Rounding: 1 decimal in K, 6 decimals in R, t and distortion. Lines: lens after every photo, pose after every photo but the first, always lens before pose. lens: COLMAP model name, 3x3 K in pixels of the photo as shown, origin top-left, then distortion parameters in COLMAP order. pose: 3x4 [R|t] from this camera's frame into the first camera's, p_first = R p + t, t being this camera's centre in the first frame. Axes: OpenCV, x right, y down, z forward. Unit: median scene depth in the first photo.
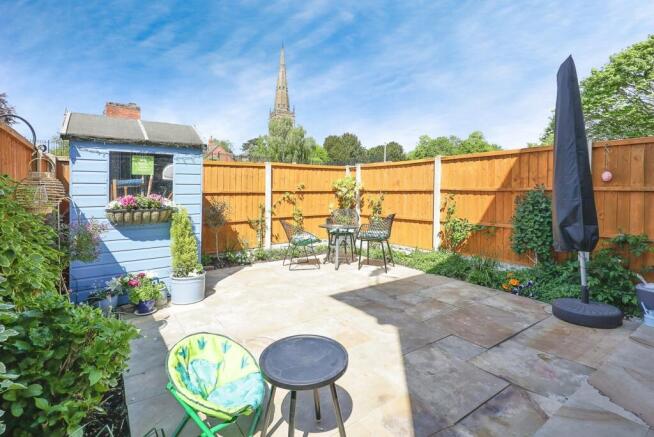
lens RADIAL K [[321.4, 0, 326.1], [0, 321.4, 192.9], [0, 0, 1]] dist [0.000873, -0.000046]
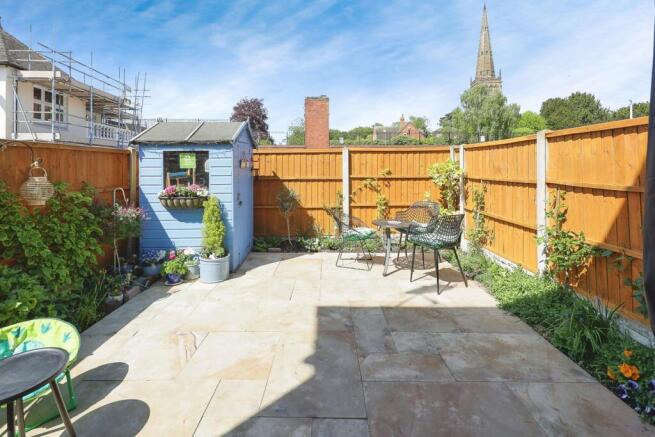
lens RADIAL K [[318.7, 0, 318.0], [0, 318.7, 160.3], [0, 0, 1]] dist [0.001227, 0.000181]
pose [[0.807847, -0.013599, -0.589235, 0.365256], [-0.001712, 0.999675, -0.025418, -0.037982], [0.589390, 0.021542, 0.807562, 0.207146]]
